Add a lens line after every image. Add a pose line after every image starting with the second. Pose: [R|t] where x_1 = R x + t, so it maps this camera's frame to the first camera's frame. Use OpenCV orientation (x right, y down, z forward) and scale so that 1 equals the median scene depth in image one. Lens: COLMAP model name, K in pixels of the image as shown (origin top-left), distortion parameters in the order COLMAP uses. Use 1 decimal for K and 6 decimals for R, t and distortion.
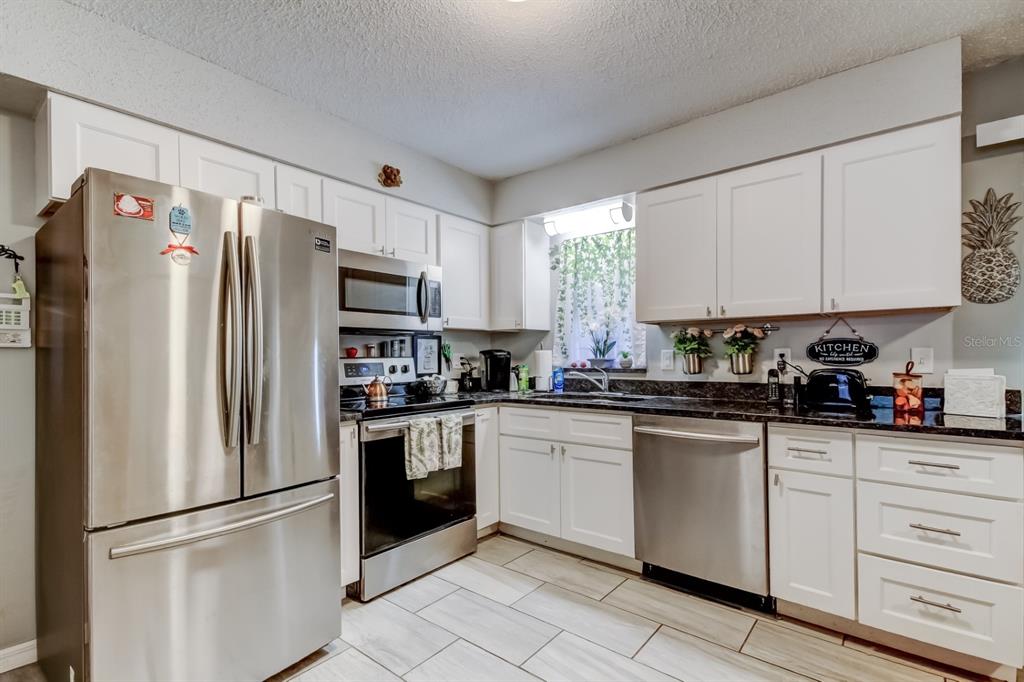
lens RADIAL K [[470.2, 0, 531.5], [0, 470.2, 352.7], [0, 0, 1]] dist [0.019238, 0.000149]
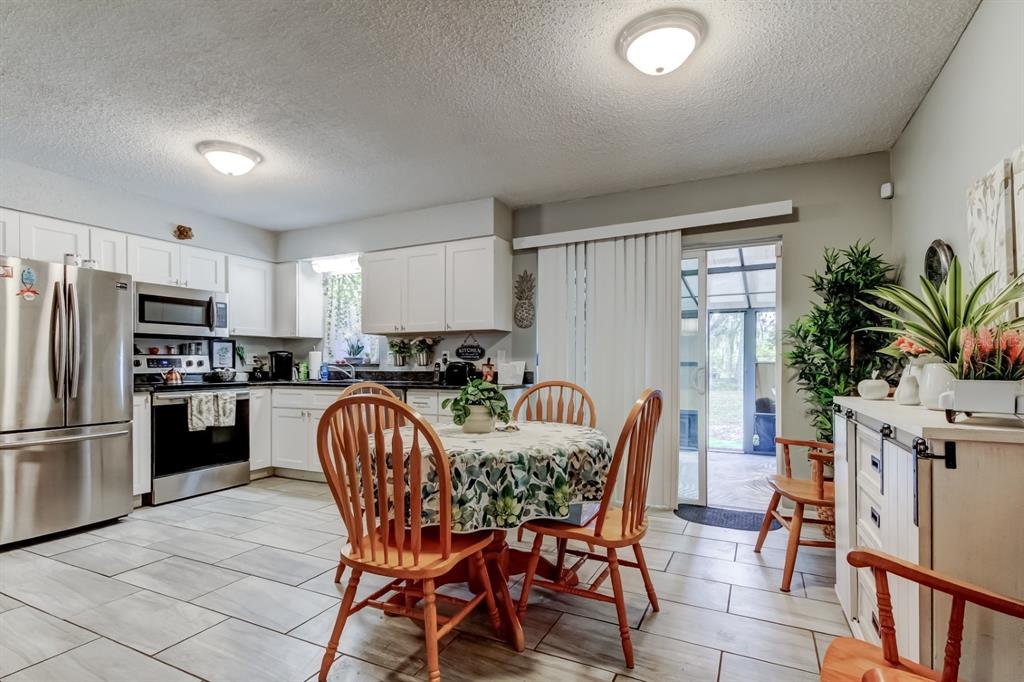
lens RADIAL K [[467.5, 0, 513.2], [0, 467.5, 358.8], [0, 0, 1]] dist [0.028660, 0.000328]
pose [[0.975580, 0.006181, 0.219556, 0.348749], [-0.005622, 0.999979, -0.003173, 0.020980], [-0.219571, 0.001861, 0.975595, -0.617649]]
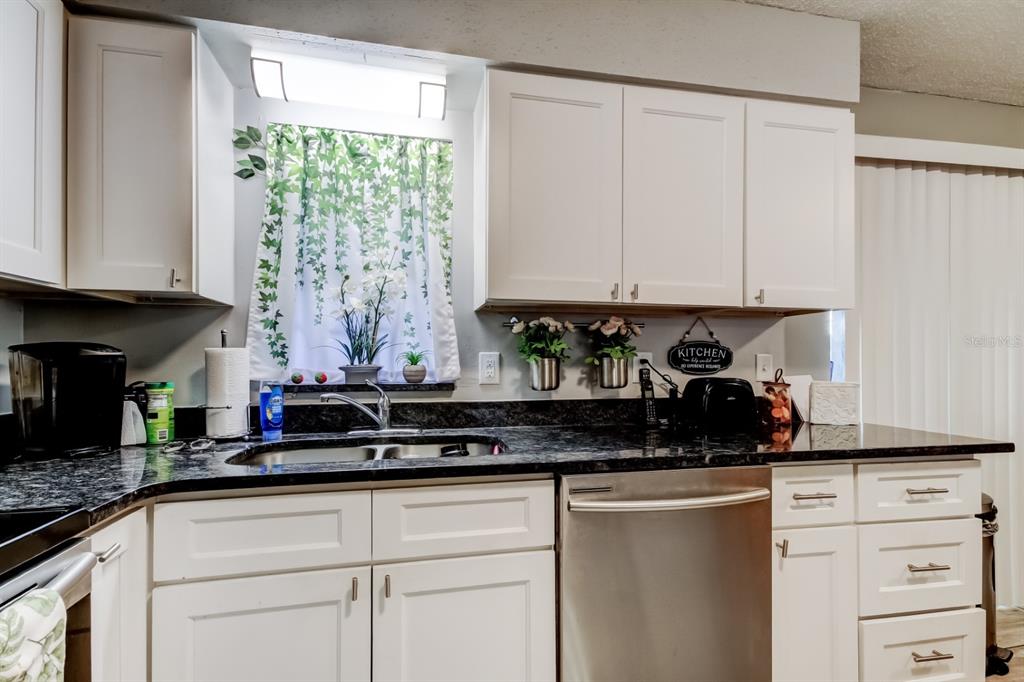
lens RADIAL K [[480.0, 0, 502.3], [0, 480.0, 354.3], [0, 0, 1]] dist [0.031179, -0.007084]
pose [[0.654454, 0.016588, 0.755920, -0.179667], [-0.009252, 0.999860, -0.013931, 0.006404], [-0.756045, 0.002123, 0.654516, 0.579496]]
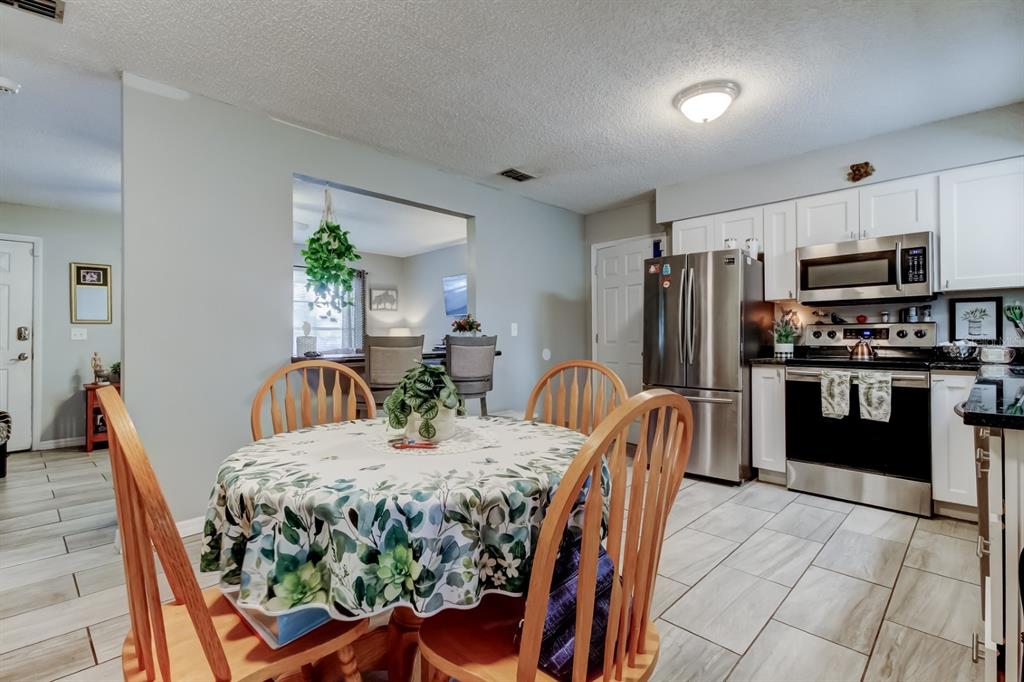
lens RADIAL K [[512.3, 0, 514.2], [0, 512.3, 334.9], [0, 0, 1]] dist [-0.000522, 0.000046]
pose [[-0.097424, 0.004792, -0.995231, 0.971502], [0.013685, 0.999900, 0.003475, 0.021569], [0.995149, -0.013281, -0.097479, 0.226386]]
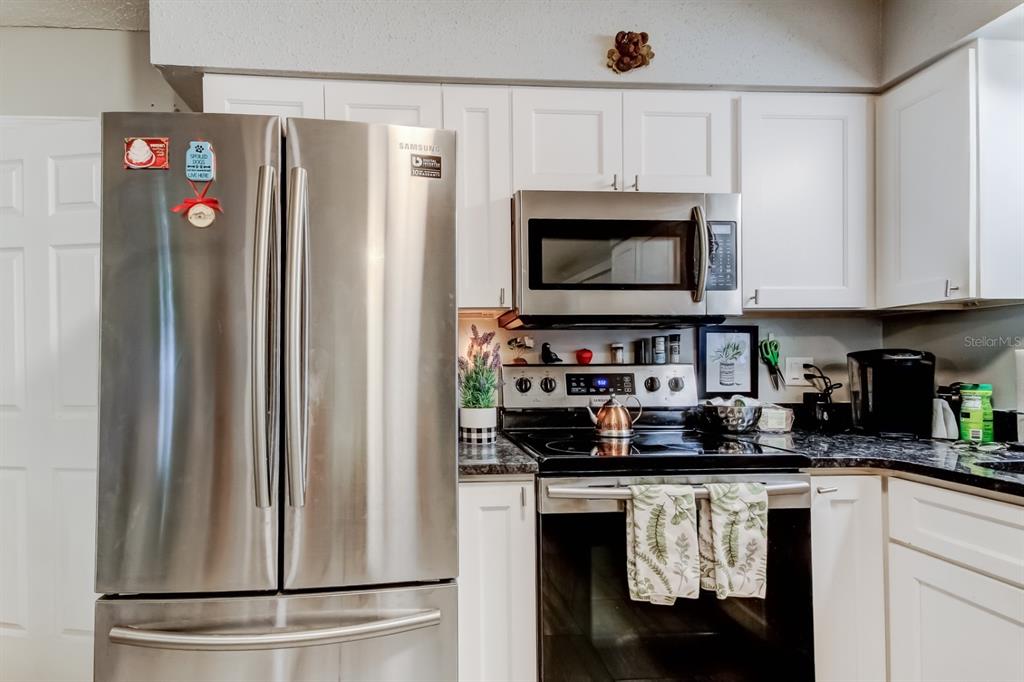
lens RADIAL K [[512.5, 0, 447.0], [0, 512.5, 361.8], [0, 0, 1]] dist [0.001895, 0.014047]
pose [[0.667022, 0.001182, -0.745037, 0.018923], [0.004540, 0.999974, 0.005652, 0.001835], [0.745024, -0.007153, 0.667000, 0.370530]]
